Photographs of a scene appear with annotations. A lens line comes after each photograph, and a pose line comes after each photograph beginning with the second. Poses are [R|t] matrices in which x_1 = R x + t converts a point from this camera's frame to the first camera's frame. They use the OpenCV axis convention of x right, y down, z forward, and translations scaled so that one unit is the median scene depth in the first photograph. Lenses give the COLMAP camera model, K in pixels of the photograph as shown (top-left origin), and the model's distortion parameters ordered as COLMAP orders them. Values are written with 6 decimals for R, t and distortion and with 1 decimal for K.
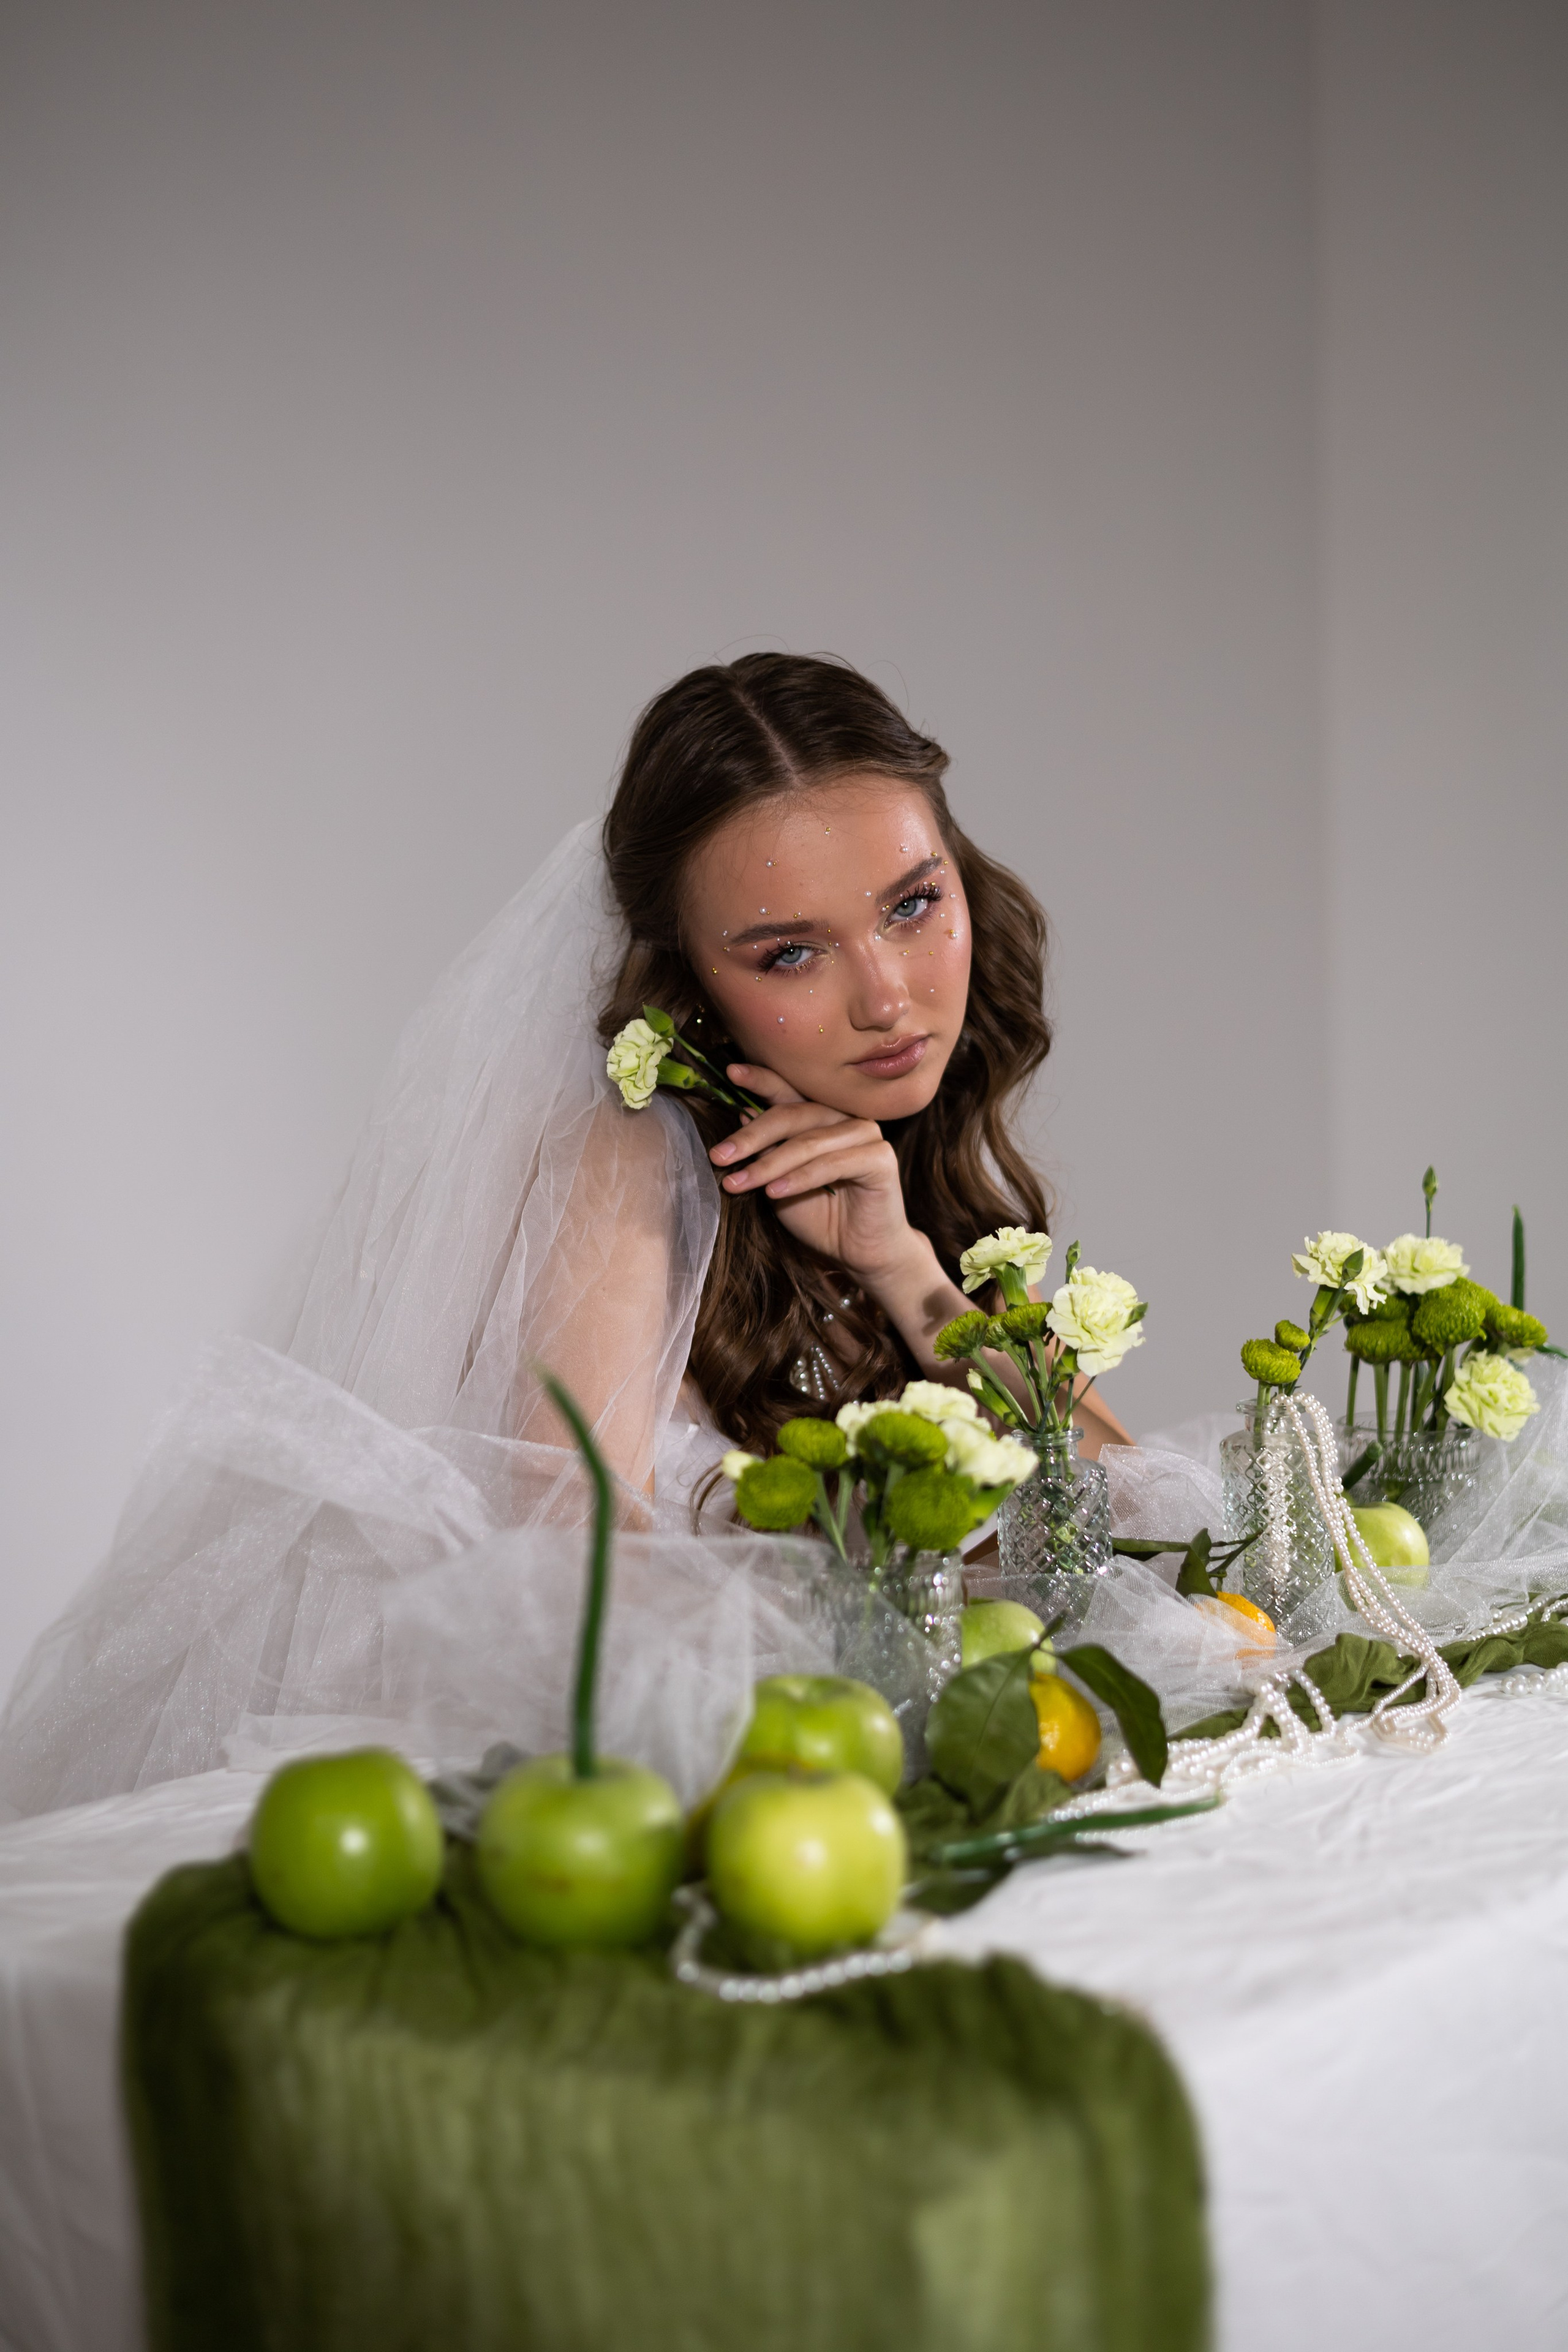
lens RADIAL K [[3378.5, 0, 784.0], [0, 3378.5, 1176.0], [0, 0, 1]] dist [0.003790, -0.030225]
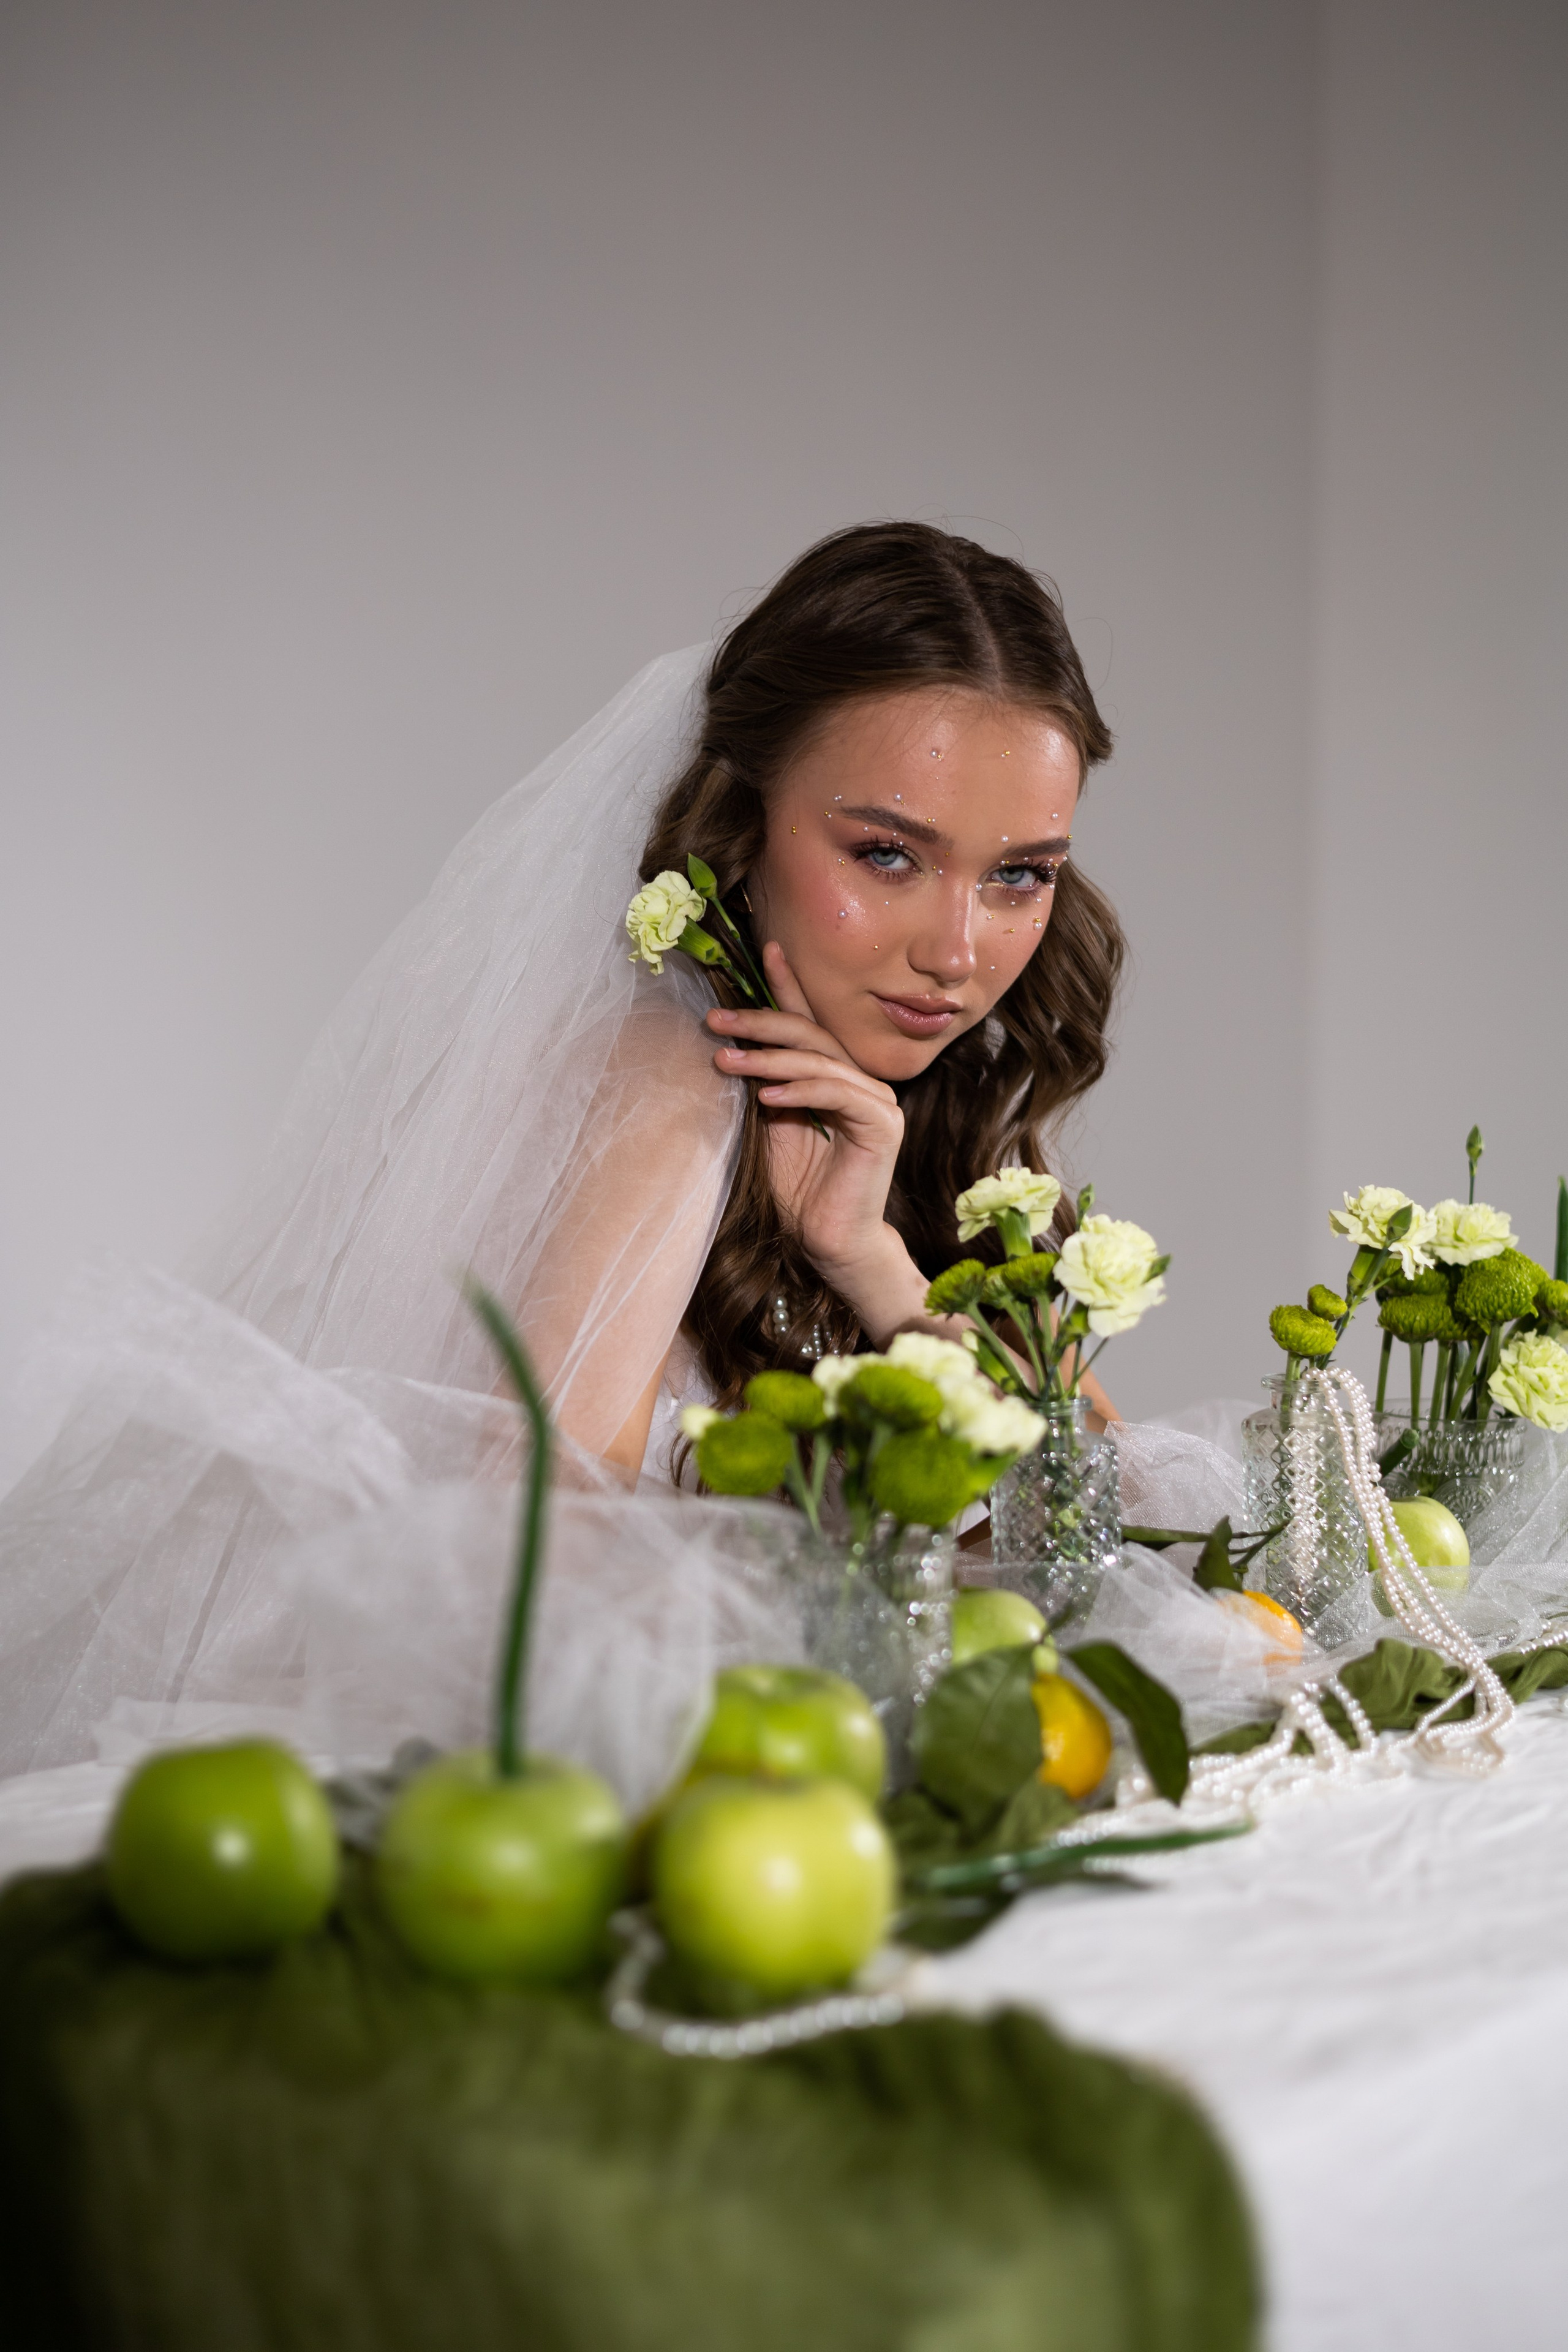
lens RADIAL K [[3378.5, 0, 784.0], [0, 3378.5, 1176.0], [0, 0, 1]] dist [0.003790, -0.030225]
pose [[0.999522, 0.027243, 0.014627, -0.006131], [-0.027146, 0.999608, -0.006798, 0.027566], [-0.014807, 0.006398, 0.999870, 0.135630]]
